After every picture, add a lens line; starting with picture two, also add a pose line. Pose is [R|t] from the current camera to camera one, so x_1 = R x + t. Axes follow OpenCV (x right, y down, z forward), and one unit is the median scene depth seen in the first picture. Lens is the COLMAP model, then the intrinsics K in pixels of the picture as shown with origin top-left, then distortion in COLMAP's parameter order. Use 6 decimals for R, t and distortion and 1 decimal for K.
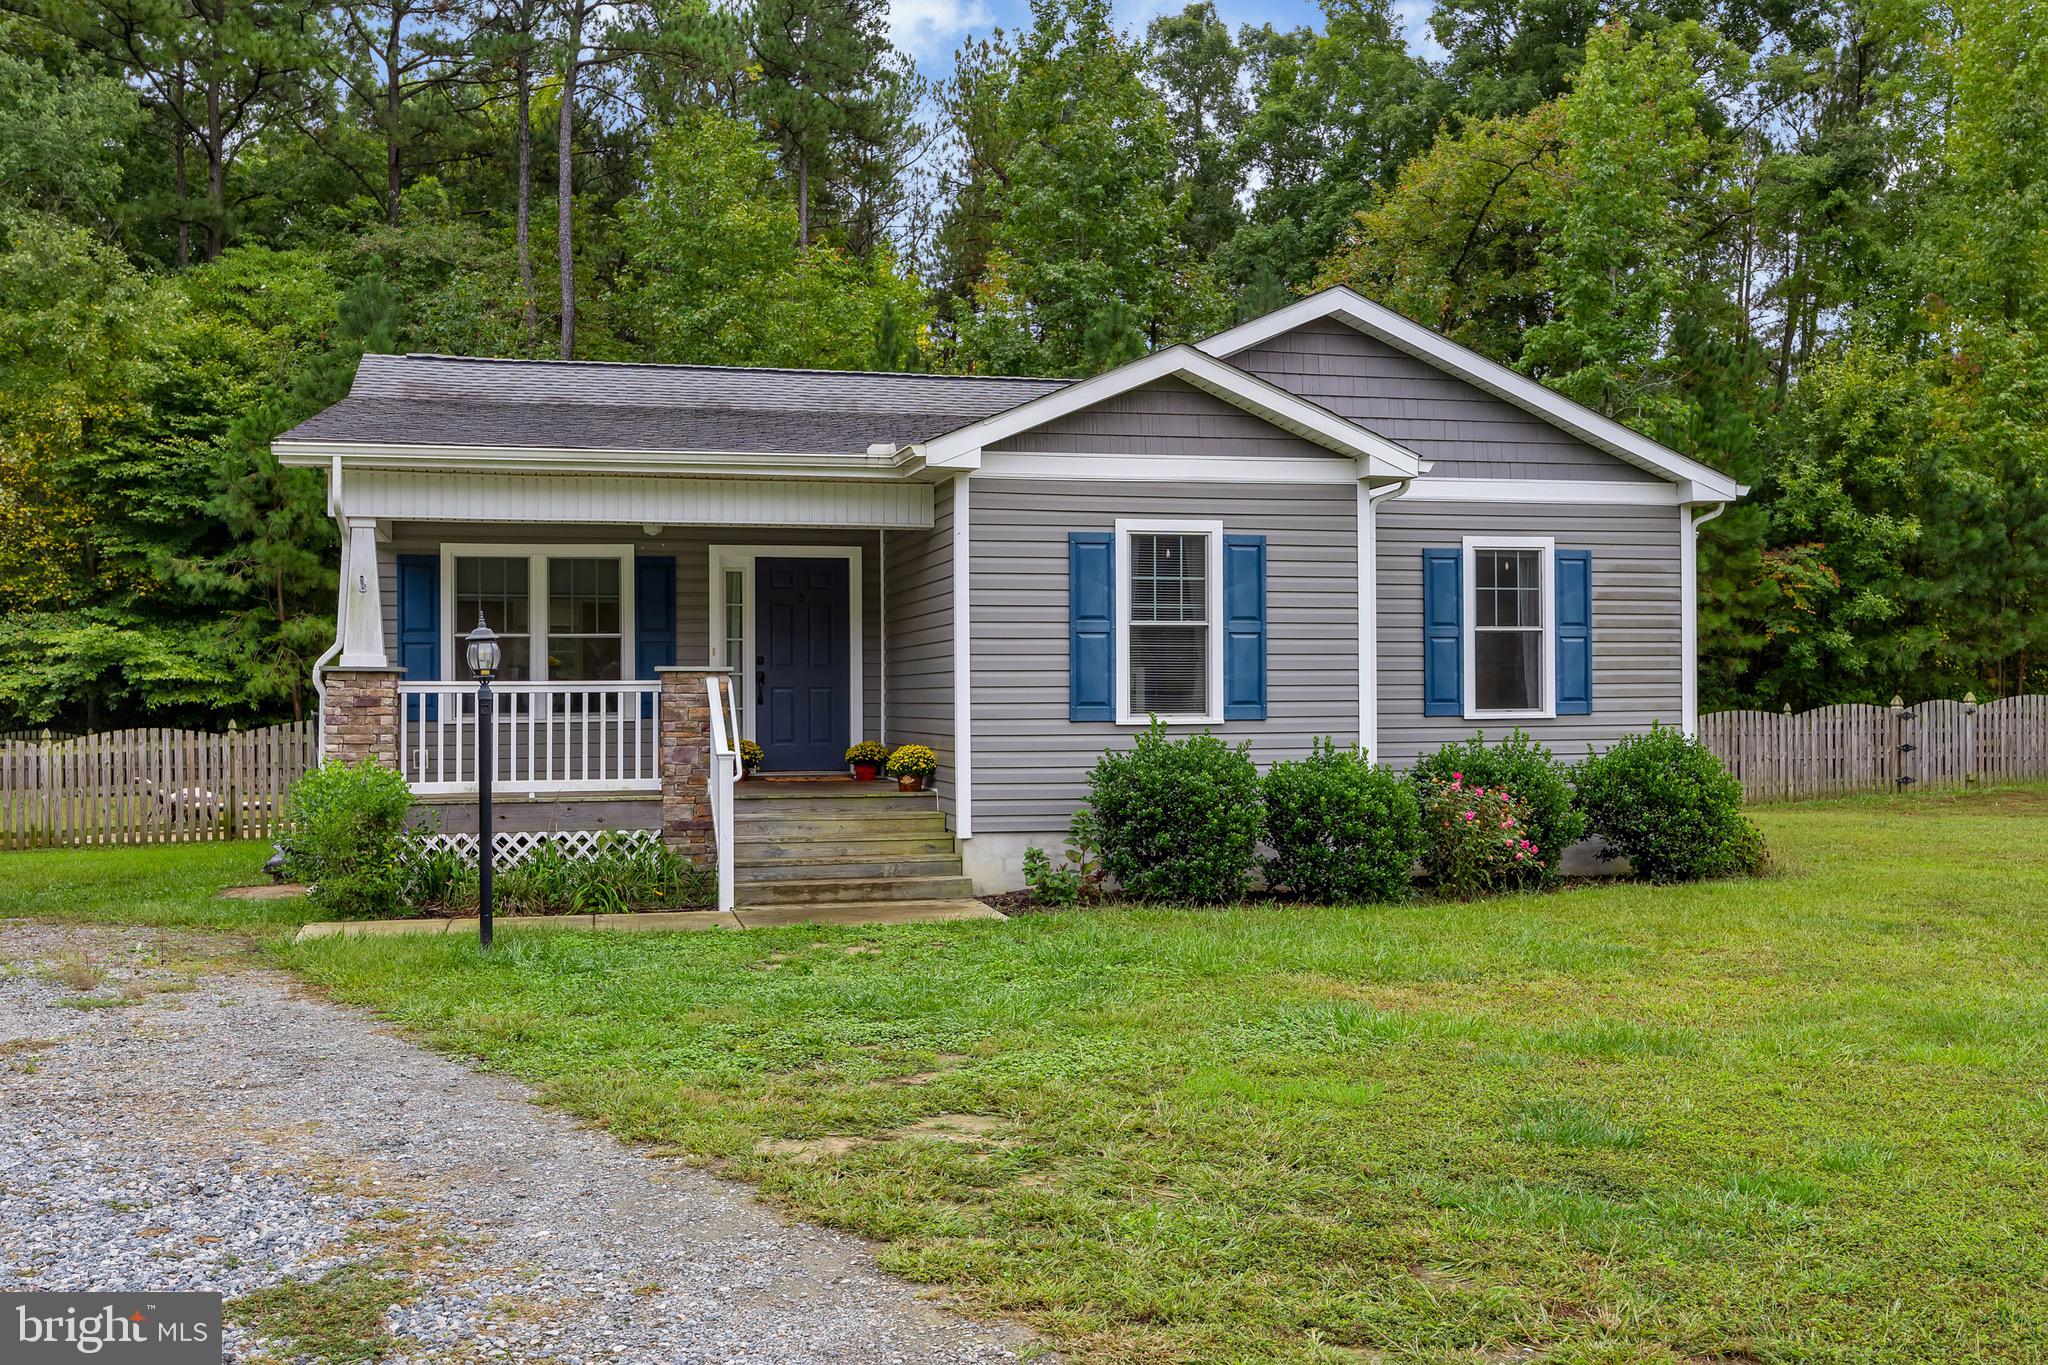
lens RADIAL K [[1960.2, 0, 1027.2], [0, 1960.2, 710.6], [0, 0, 1]] dist [-0.006440, -0.001242]
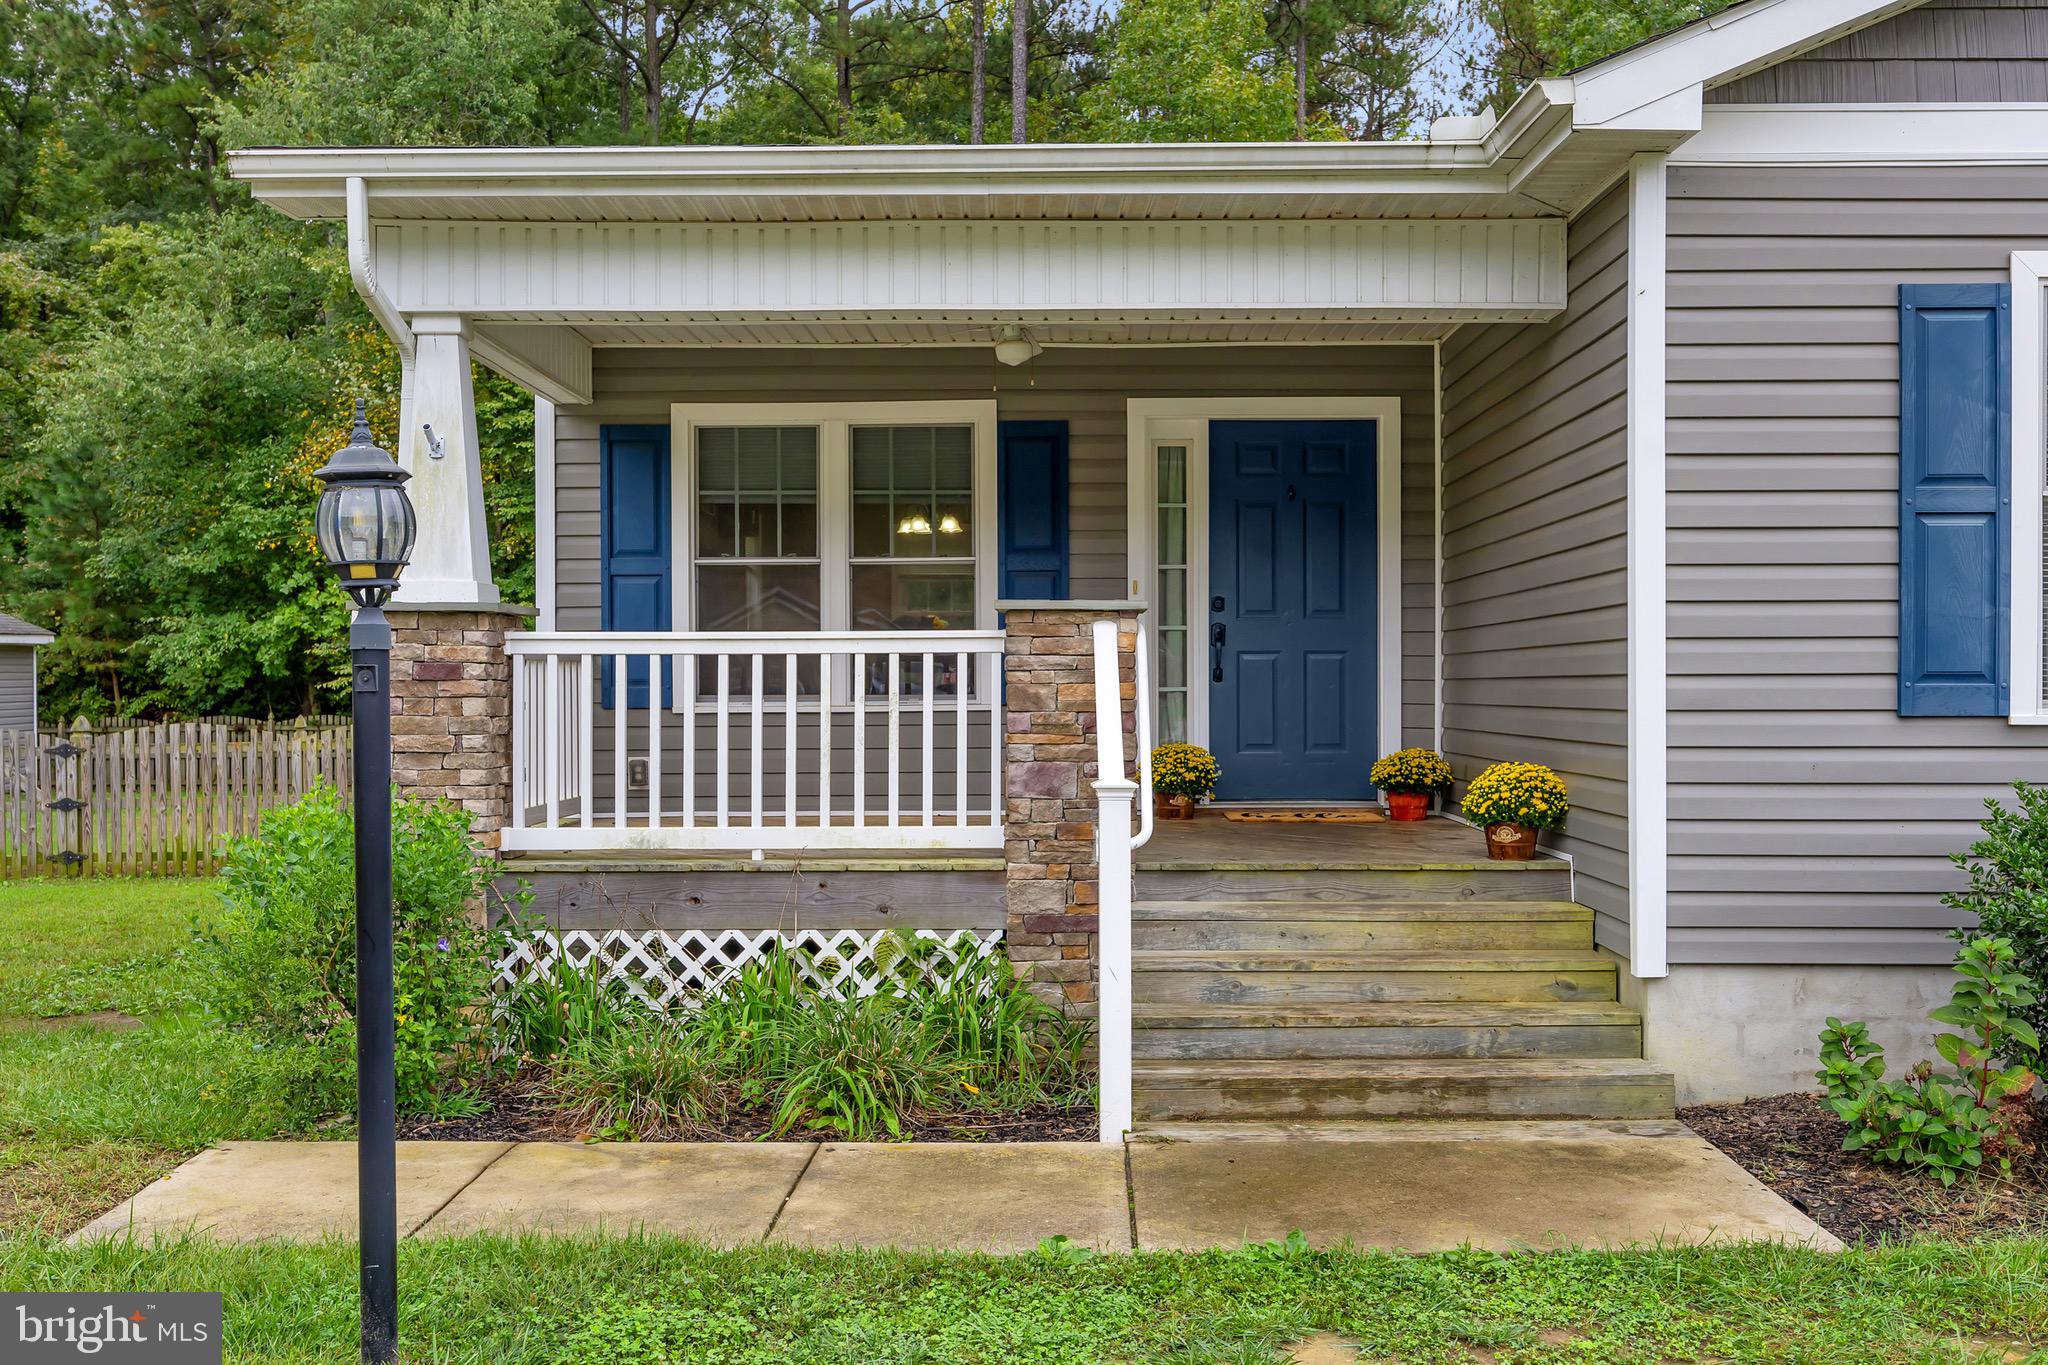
lens RADIAL K [[1960.2, 0, 1027.2], [0, 1960.2, 710.6], [0, 0, 1]] dist [-0.006440, -0.001242]
pose [[0.968288, 0.005048, -0.249785, -0.056930], [-0.003497, 0.999972, 0.006652, 0.001869], [0.249811, -0.005567, 0.968279, 0.519065]]
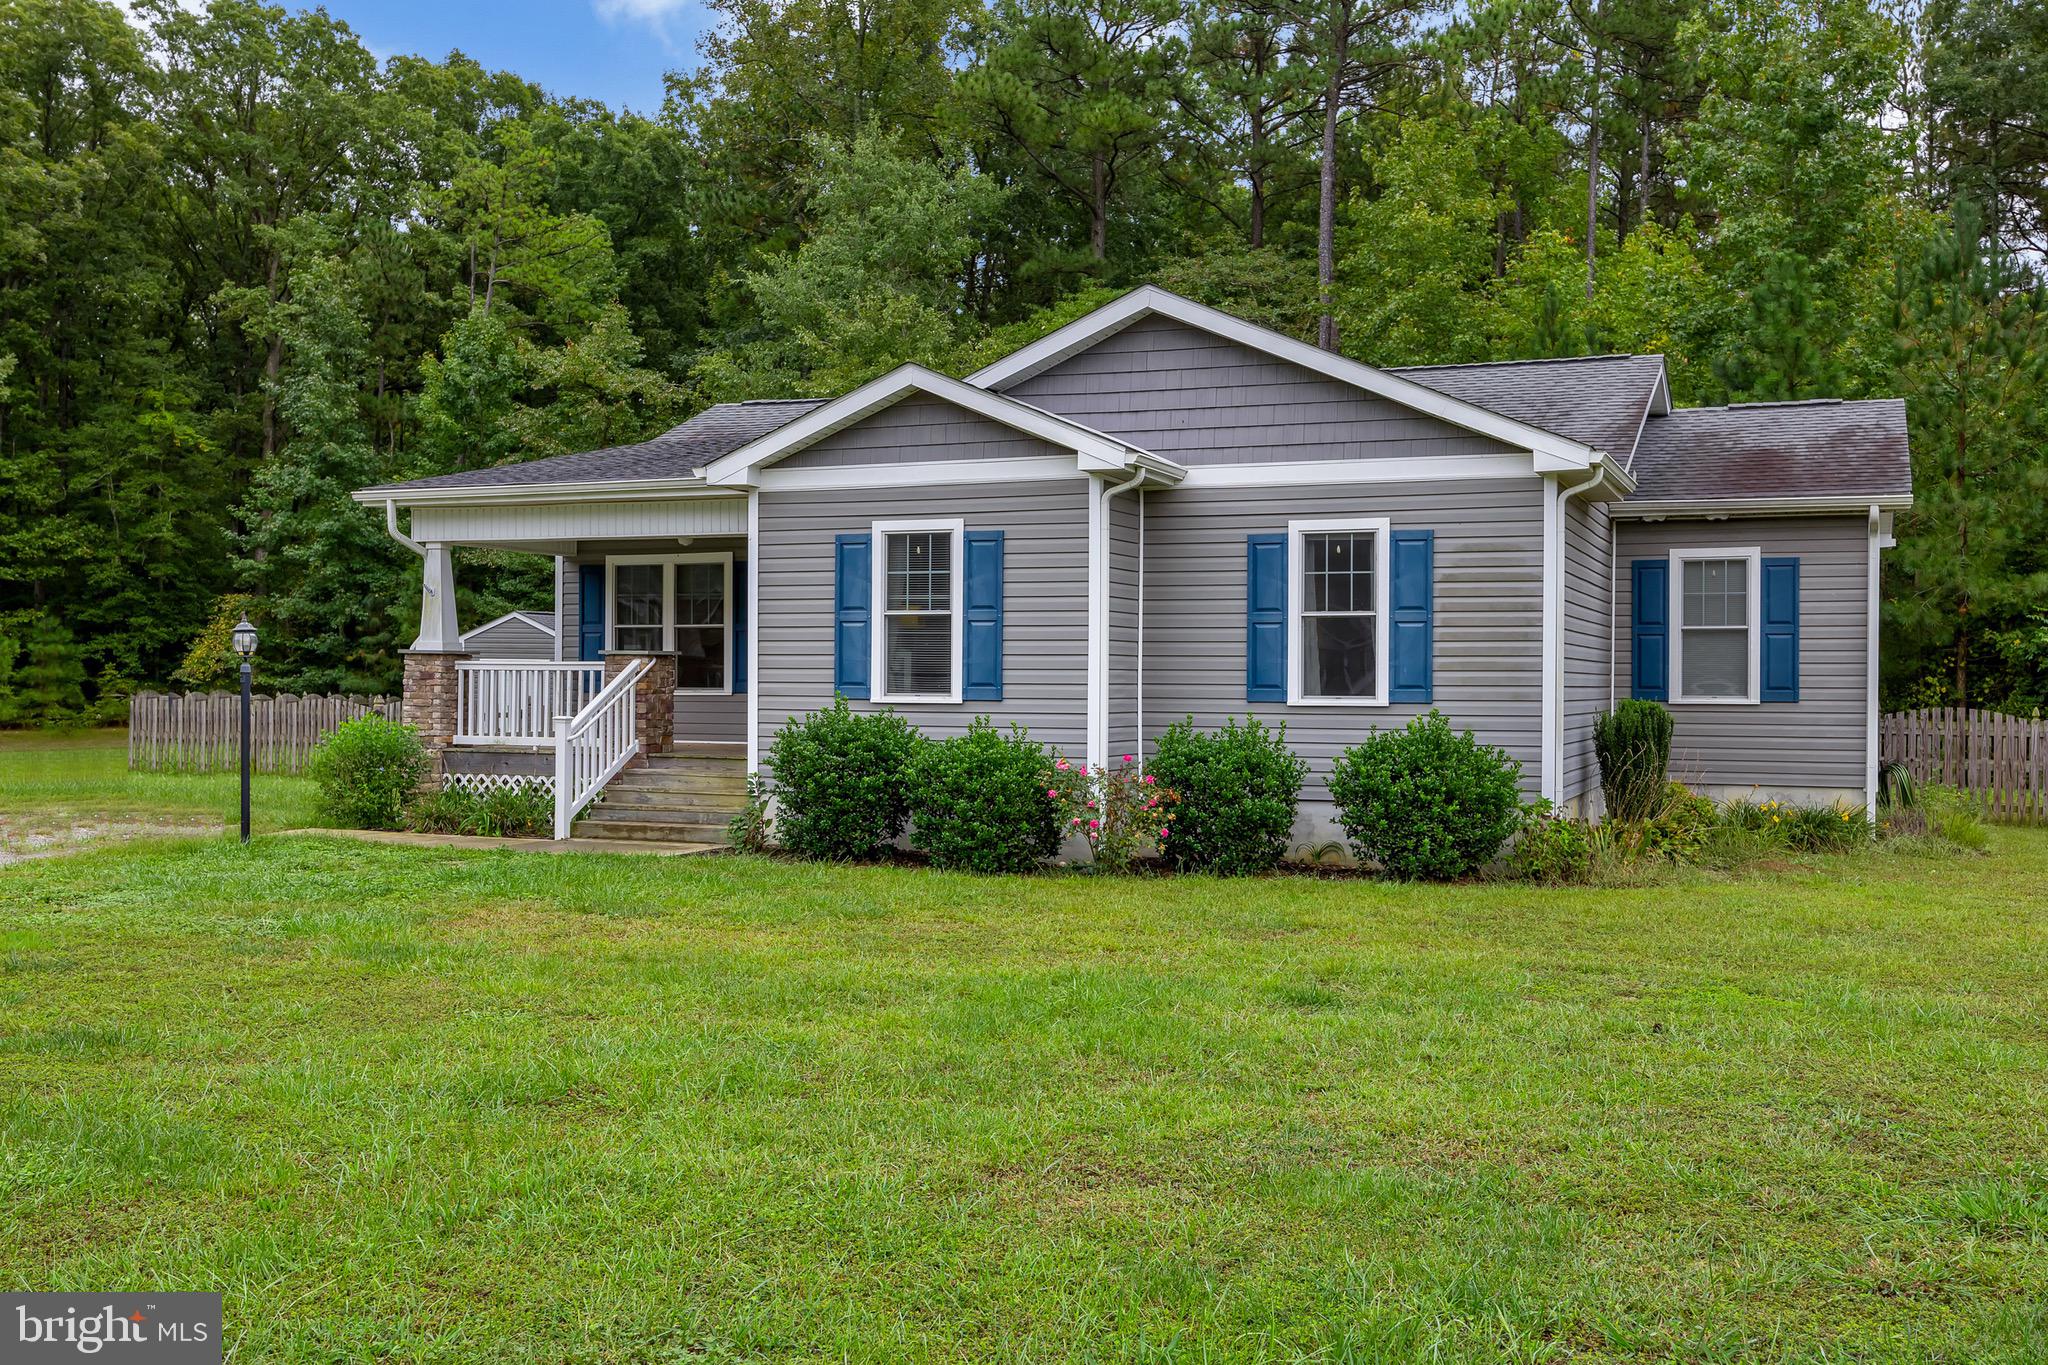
lens RADIAL K [[1960.2, 0, 1027.2], [0, 1960.2, 710.6], [0, 0, 1]] dist [-0.006440, -0.001242]
pose [[0.802736, 0.020057, -0.595997, 0.789447], [-0.016268, 0.999799, 0.011735, -0.002783], [0.596113, 0.000276, 0.802901, 0.139340]]
